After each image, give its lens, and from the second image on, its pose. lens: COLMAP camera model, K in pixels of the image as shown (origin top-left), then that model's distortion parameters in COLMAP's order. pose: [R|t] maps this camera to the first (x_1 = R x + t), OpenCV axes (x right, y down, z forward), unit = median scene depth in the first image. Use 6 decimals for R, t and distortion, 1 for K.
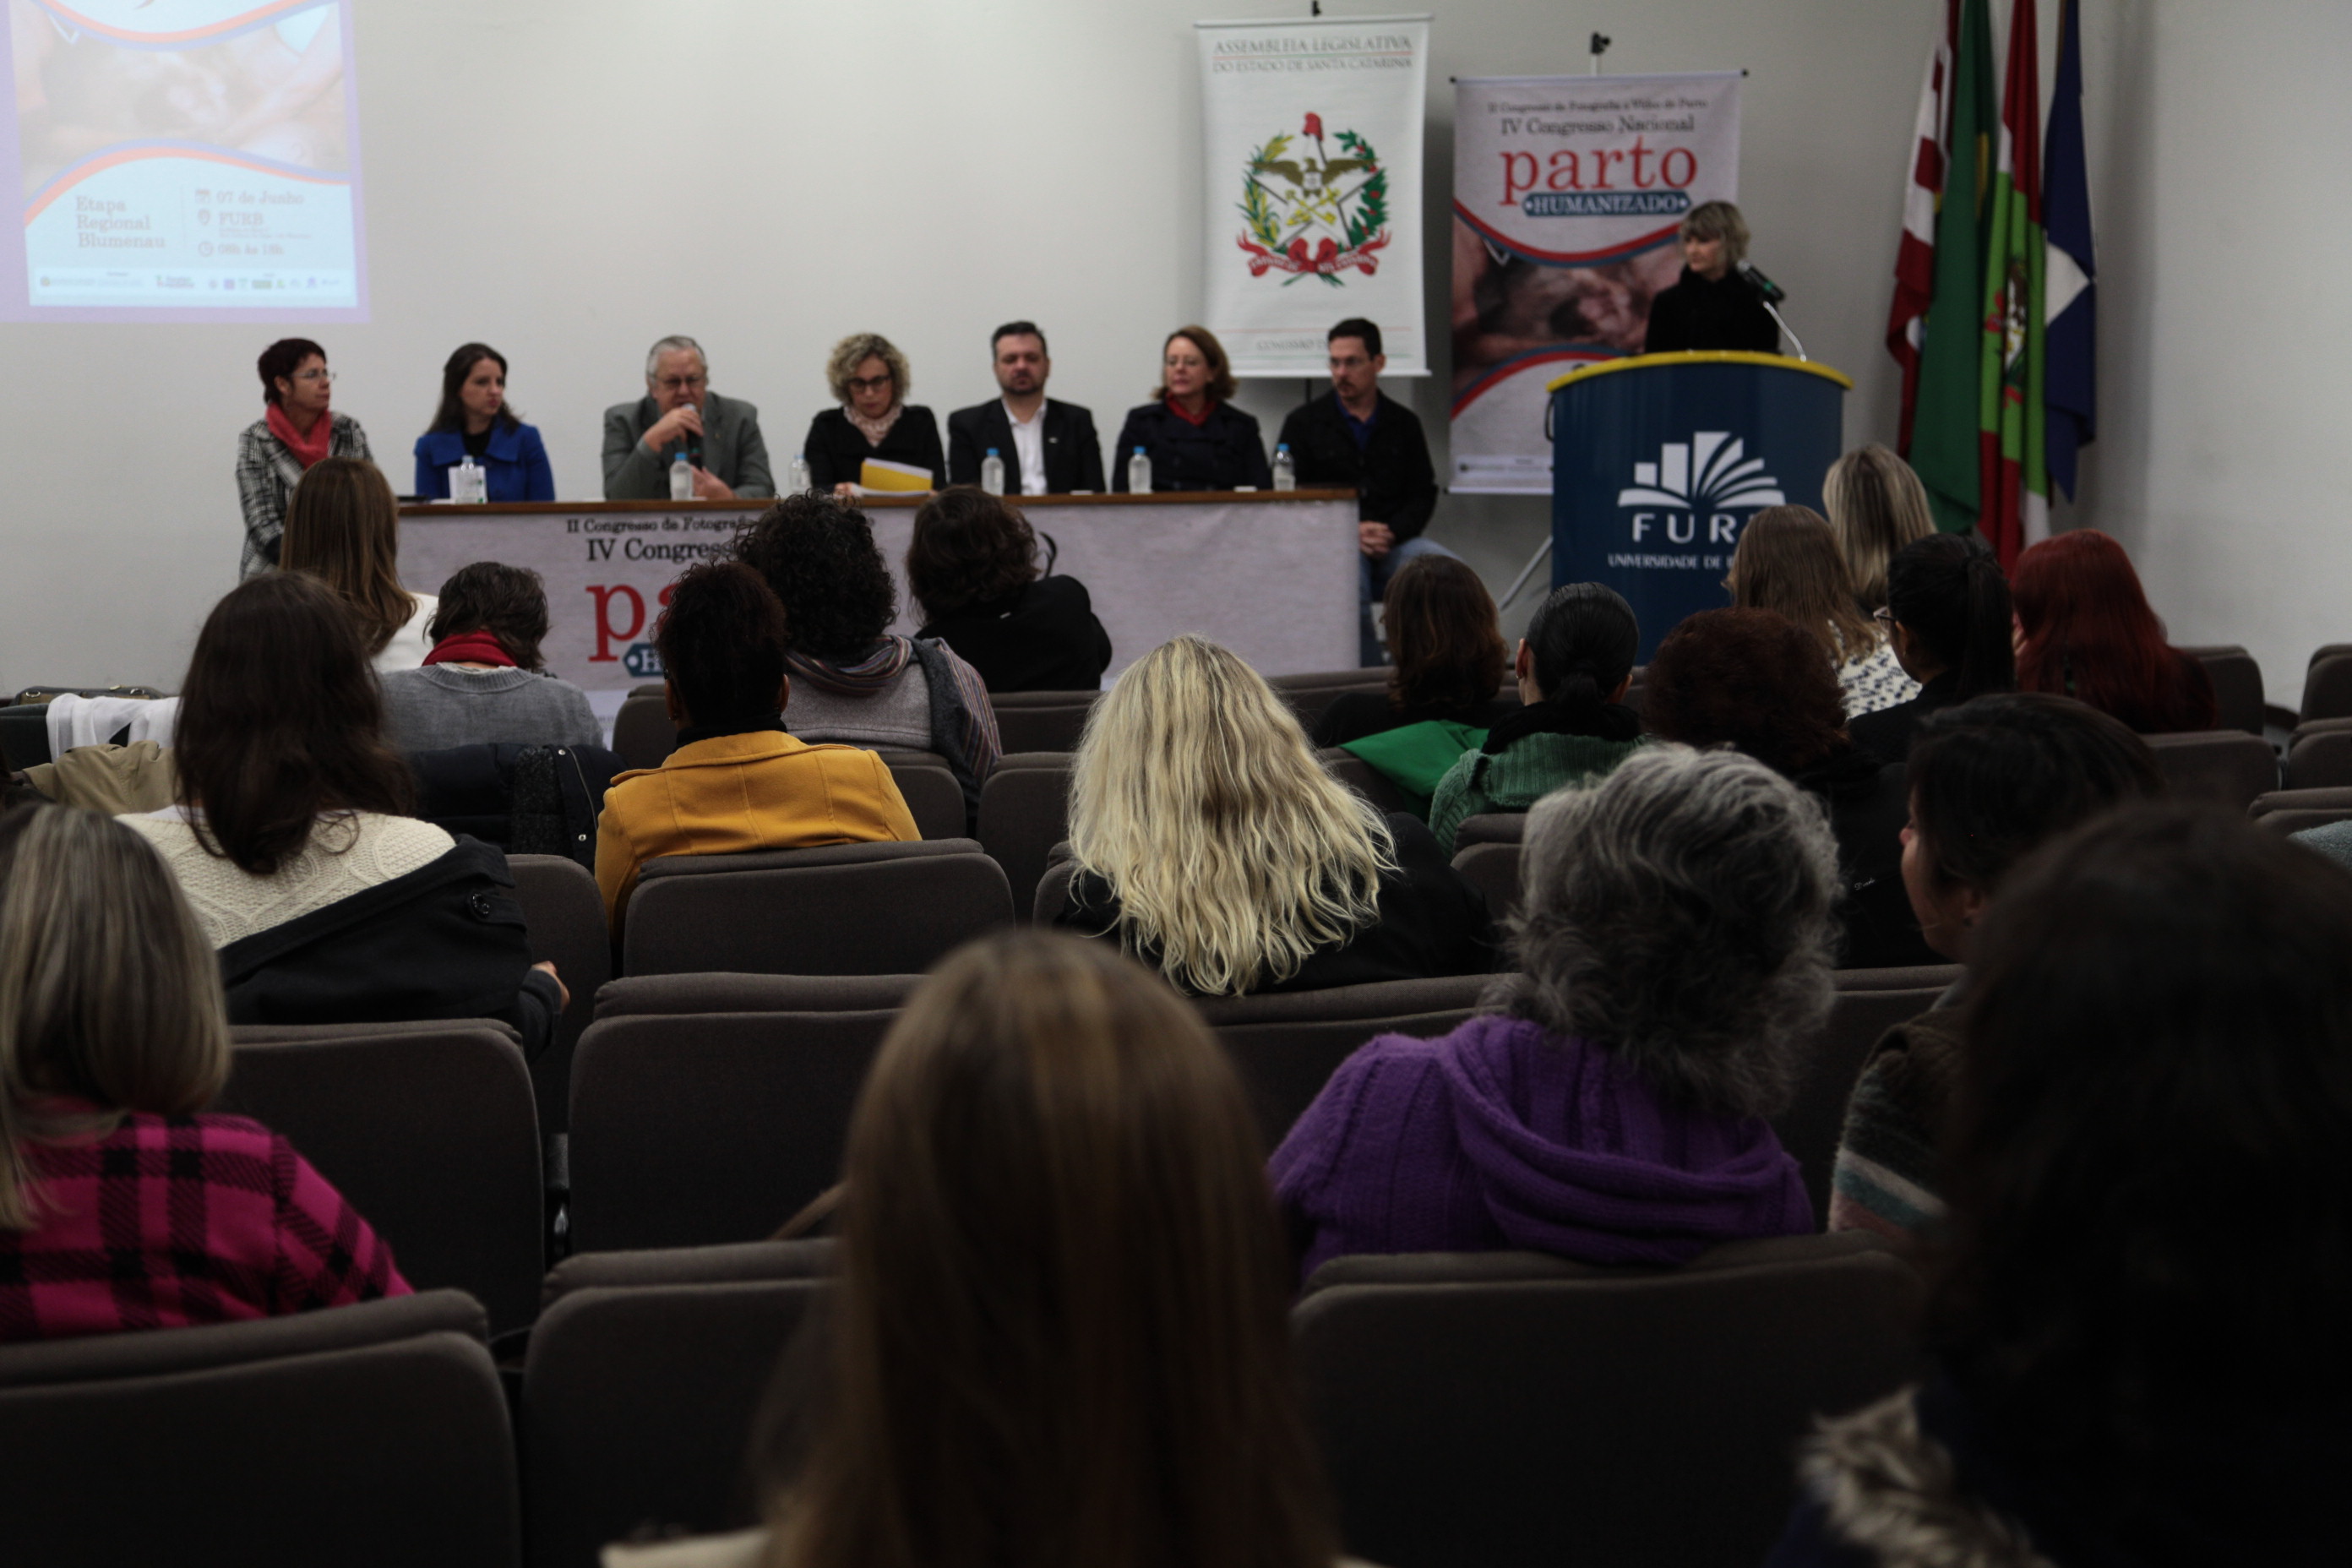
lens RADIAL K [[3912.3, 0, 1173.4], [0, 3912.3, 781.2], [0, 0, 1]] dist [0.230612, 0.000000]
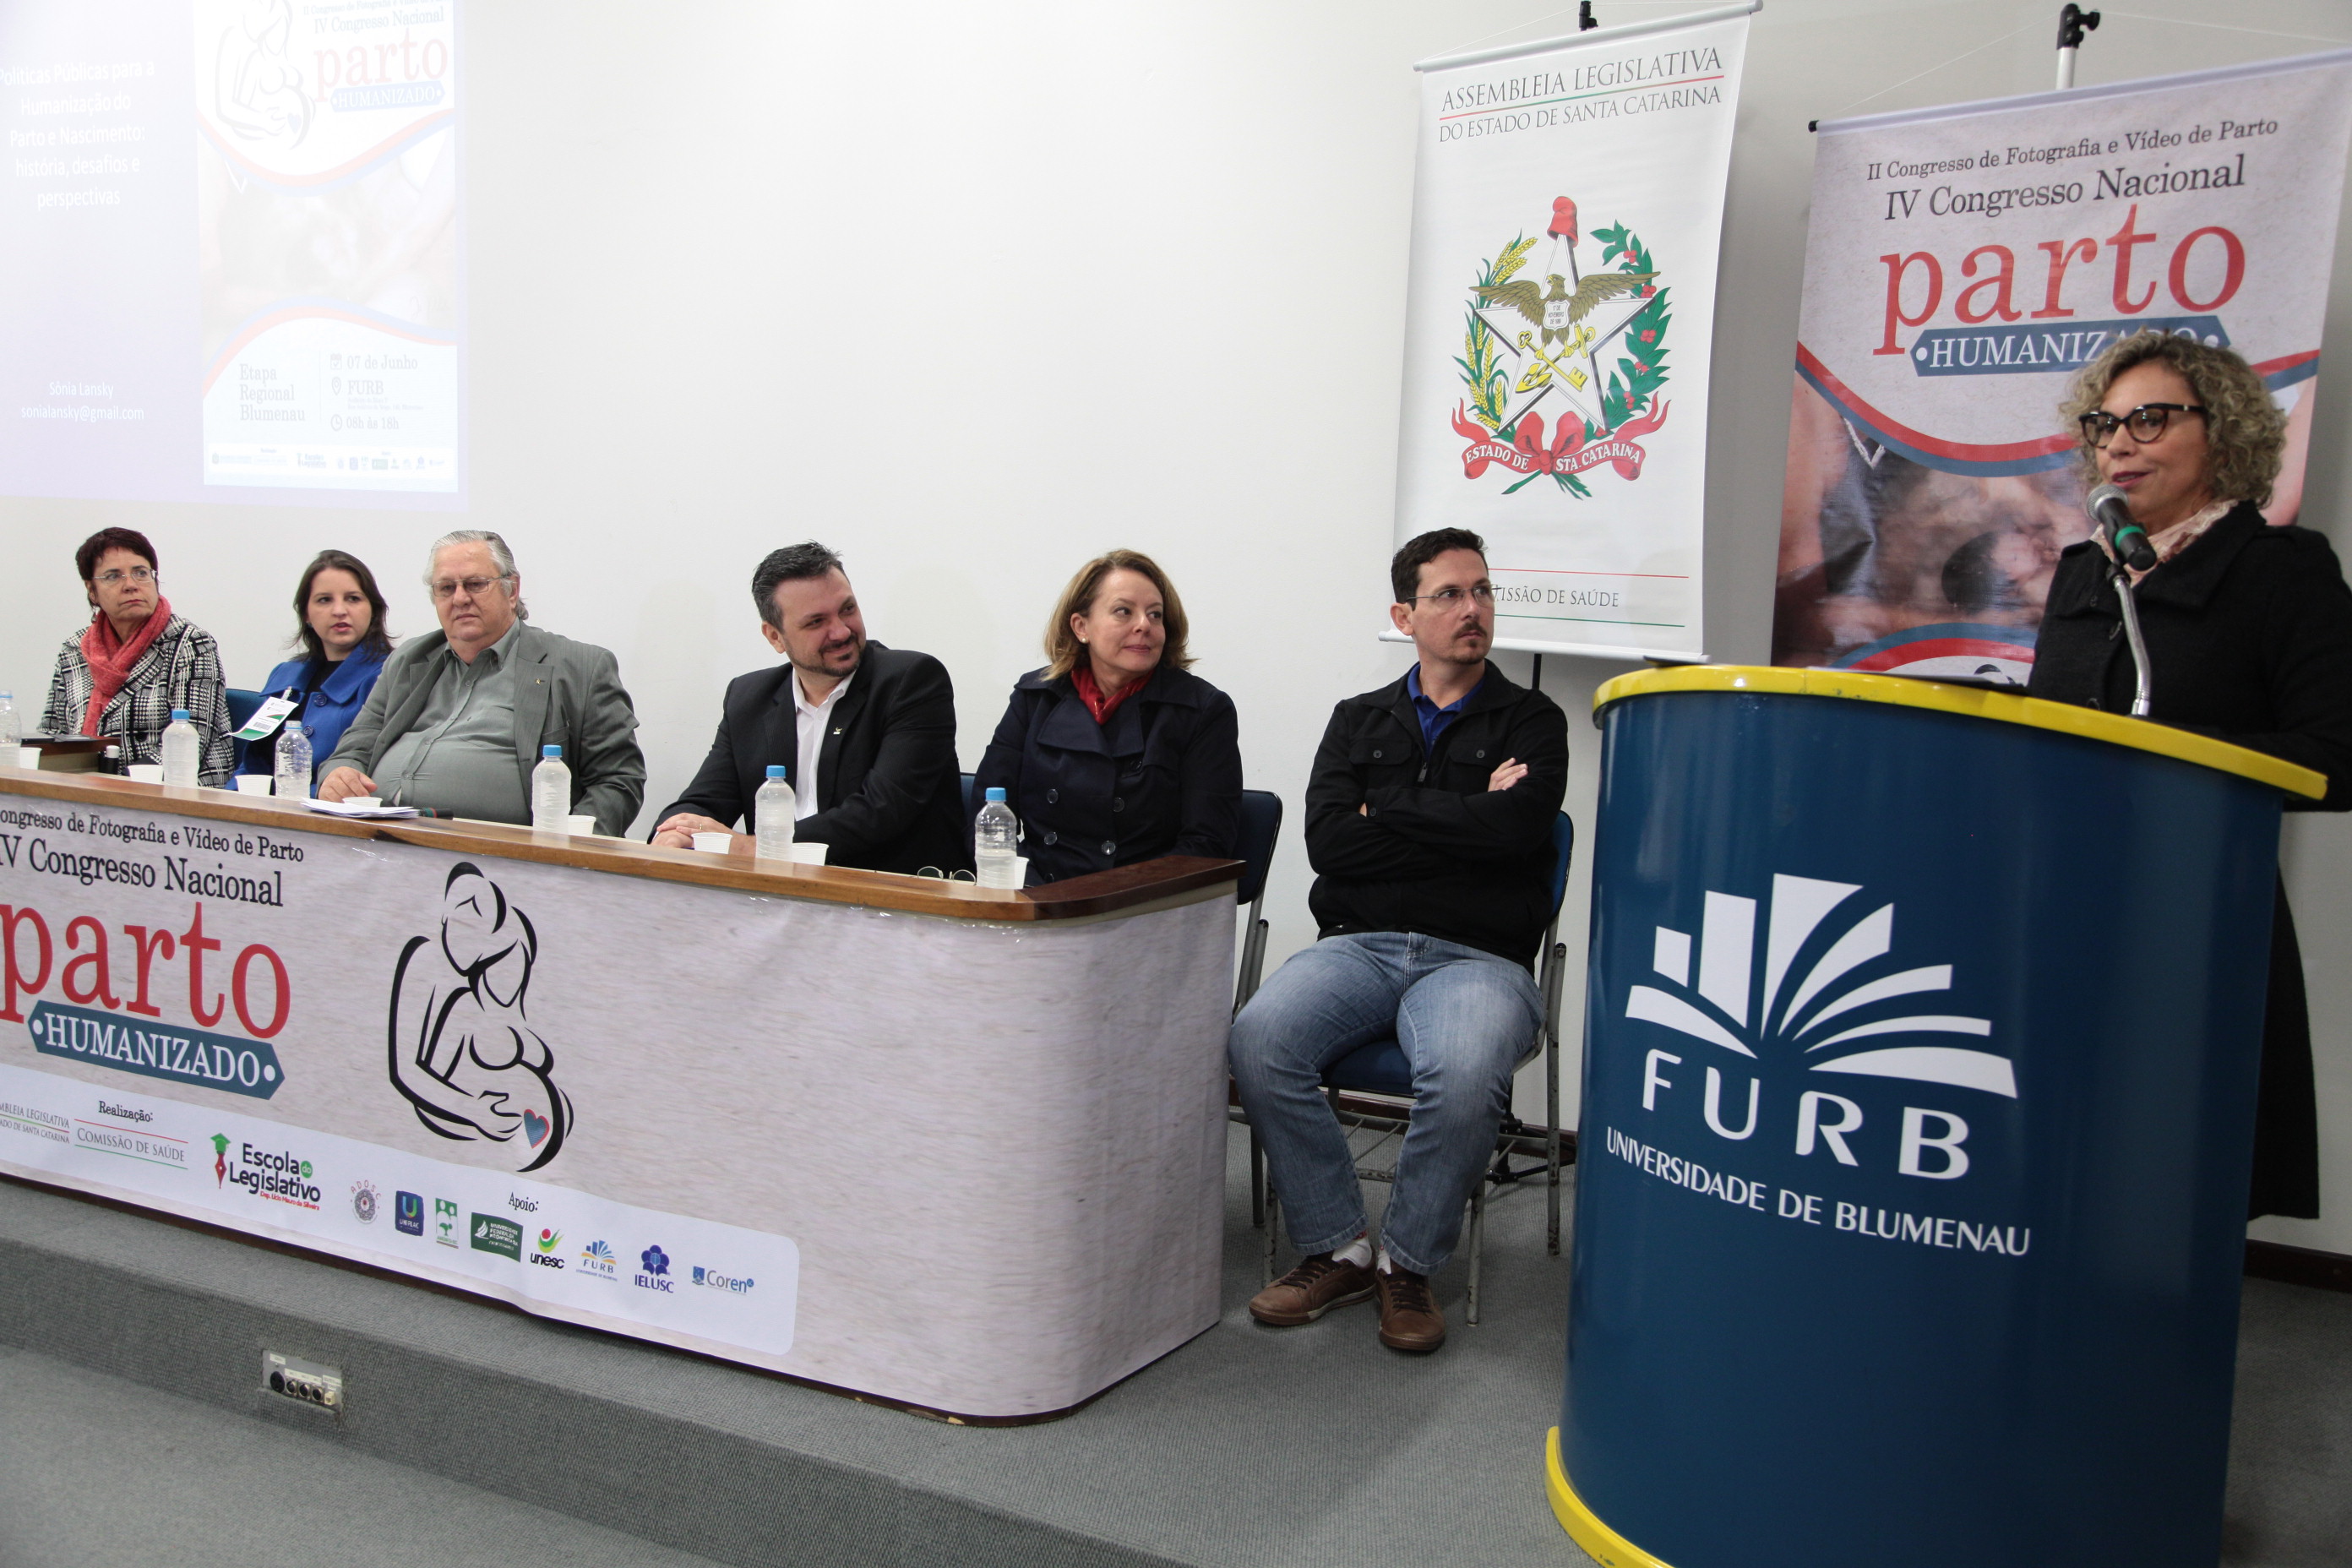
lens RADIAL K [[2246.0, 0, 1175.2], [0, 2246.0, 783.3], [0, 0, 1]] dist [0.011747, 0.000000]
pose [[0.791882, 0.103900, -0.601771, 0.197993], [-0.110817, 0.993508, 0.025709, -0.087474], [0.600535, 0.046328, 0.798255, 0.713171]]
